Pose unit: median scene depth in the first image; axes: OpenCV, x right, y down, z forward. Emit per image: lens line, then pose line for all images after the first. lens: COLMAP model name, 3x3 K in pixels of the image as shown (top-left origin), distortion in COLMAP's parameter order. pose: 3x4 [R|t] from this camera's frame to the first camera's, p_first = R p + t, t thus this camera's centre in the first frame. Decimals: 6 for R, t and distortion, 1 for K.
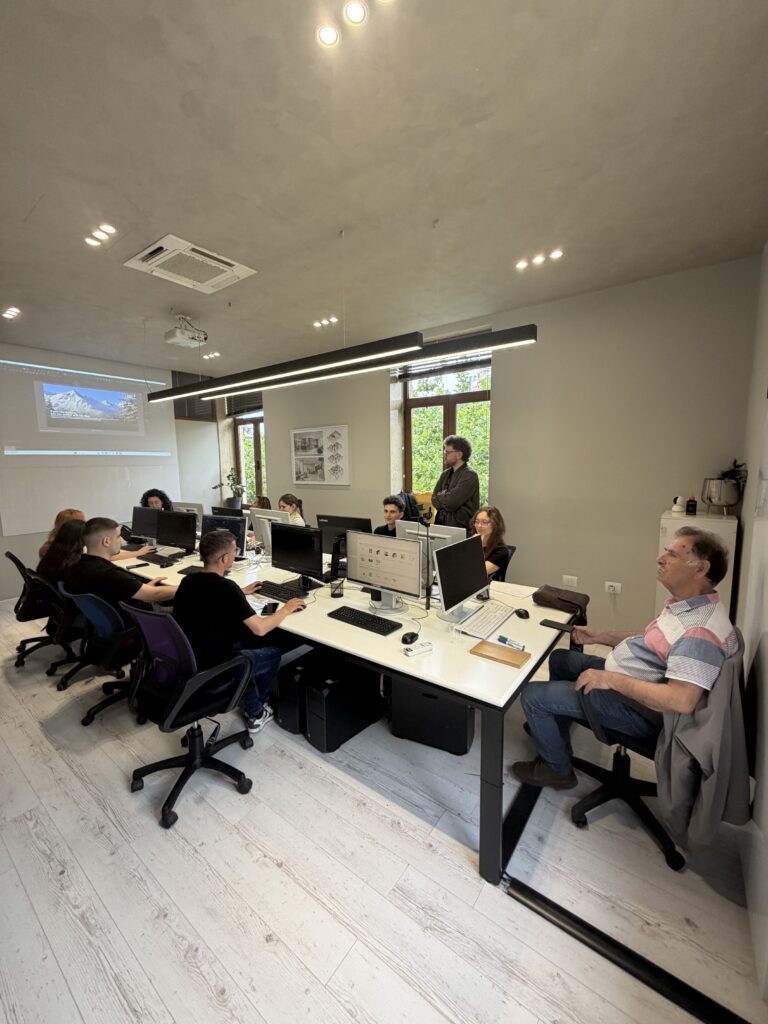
lens RADIAL K [[406.8, 0, 381.0], [0, 406.8, 510.2], [0, 0, 1]] dist [0.000680, -0.000001]
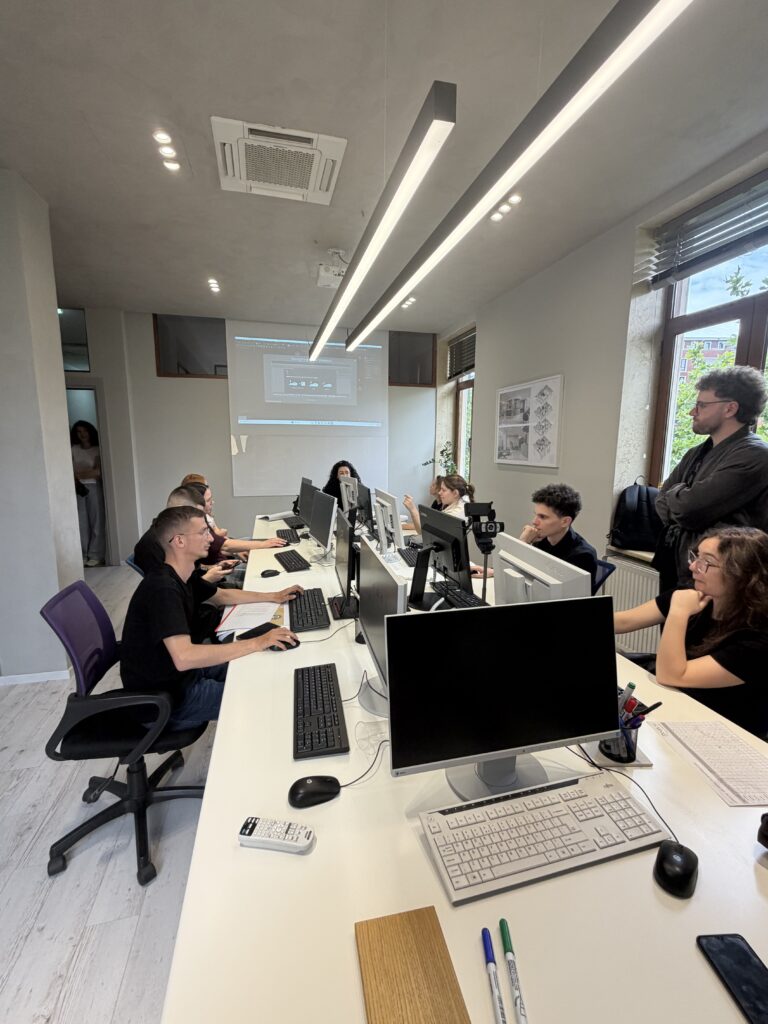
lens RADIAL K [[448.4, 0, 384.0], [0, 448.4, 512.0], [0, 0, 1]] dist [-0.000233, 0.000064]
pose [[0.782170, 0.113498, -0.612640, 0.154466], [-0.091351, 0.993533, 0.067432, -0.013275], [0.616331, 0.003222, 0.787480, 0.253153]]
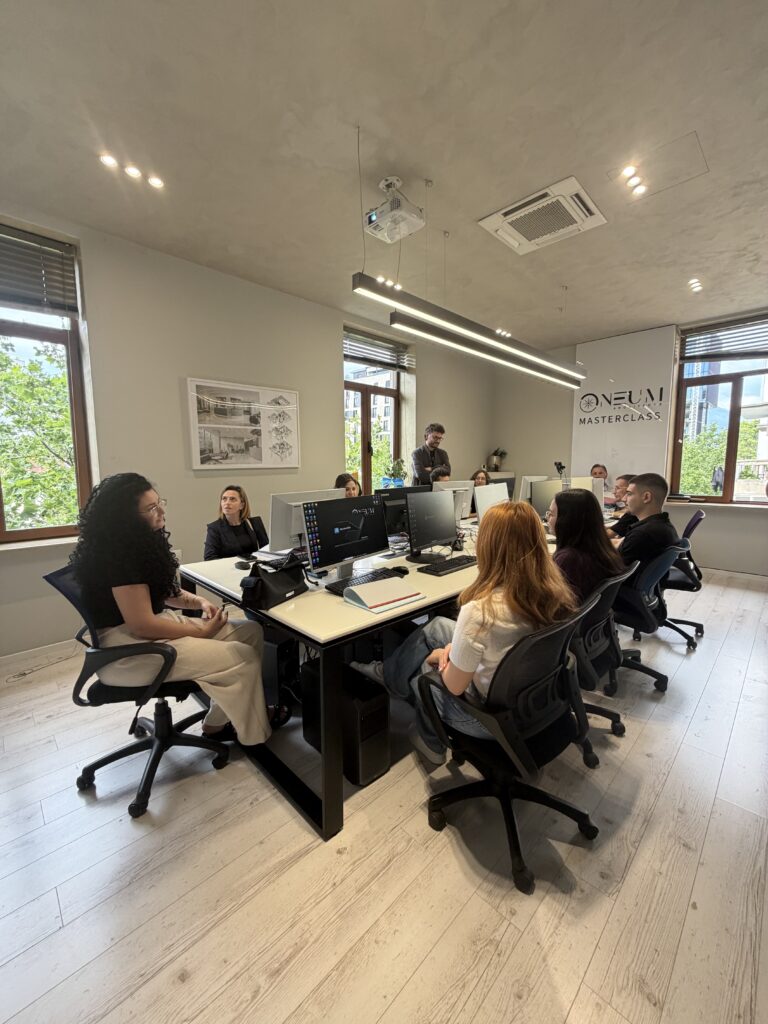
lens RADIAL K [[406.8, 0, 381.0], [0, 406.8, 510.2], [0, 0, 1]] dist [0.000680, -0.000001]
pose [[0.144865, -0.104183, 0.983951, -0.851846], [0.124182, 0.988492, 0.086380, -0.026031], [-0.981628, 0.109676, 0.156136, 0.716653]]
